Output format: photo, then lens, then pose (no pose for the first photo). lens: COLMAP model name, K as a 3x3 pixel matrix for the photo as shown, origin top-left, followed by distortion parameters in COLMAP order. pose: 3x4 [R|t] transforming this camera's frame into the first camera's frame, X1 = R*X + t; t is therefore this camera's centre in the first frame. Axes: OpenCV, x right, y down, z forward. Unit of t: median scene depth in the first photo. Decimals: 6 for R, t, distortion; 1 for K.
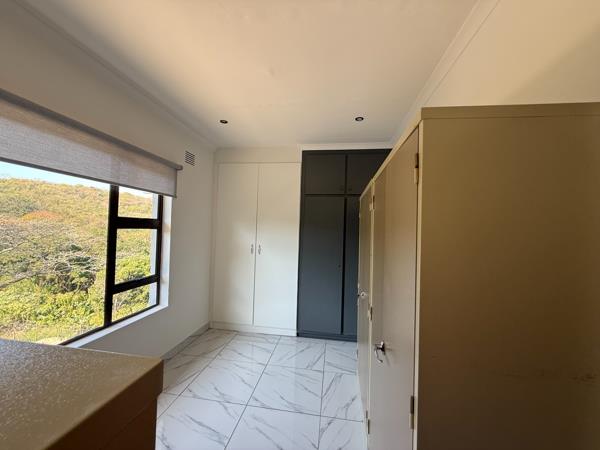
lens RADIAL K [[240.1, 0, 298.2], [0, 240.1, 223.8], [0, 0, 1]] dist [0.000180, 0.000232]
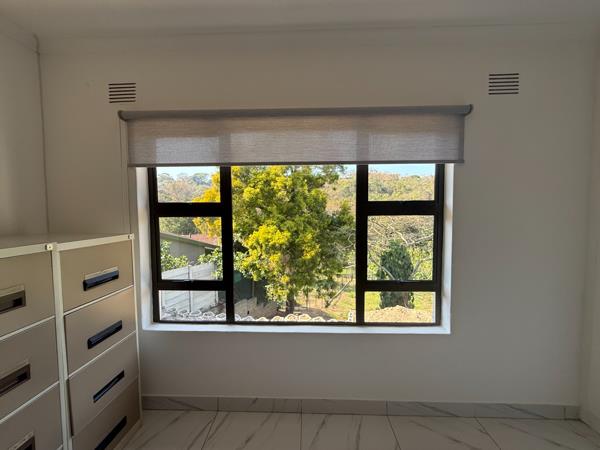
lens RADIAL K [[246.3, 0, 299.1], [0, 246.3, 222.9], [0, 0, 1]] dist [0.001233, 0.000059]
pose [[0.113722, 0.022296, -0.993262, 0.066967], [0.033026, 0.999111, 0.026208, 0.013258], [0.992964, -0.035784, 0.112885, 0.547621]]
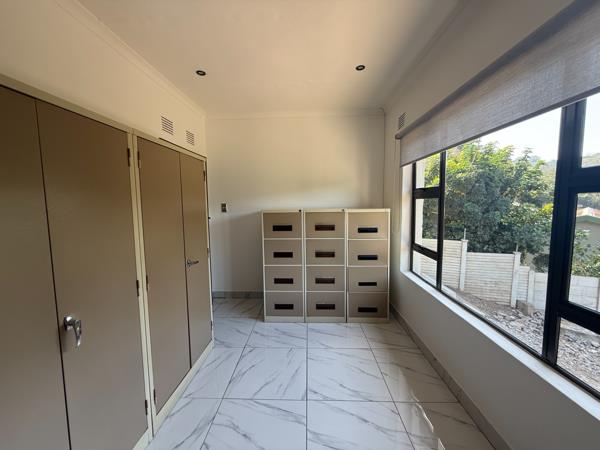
lens RADIAL K [[240.1, 0, 298.2], [0, 240.1, 223.8], [0, 0, 1]] dist [0.000180, 0.000232]
pose [[-0.993258, -0.010633, -0.115437, -0.098279], [-0.017917, 0.997900, 0.062244, 0.052616], [0.114533, 0.063892, -0.991363, 1.186879]]
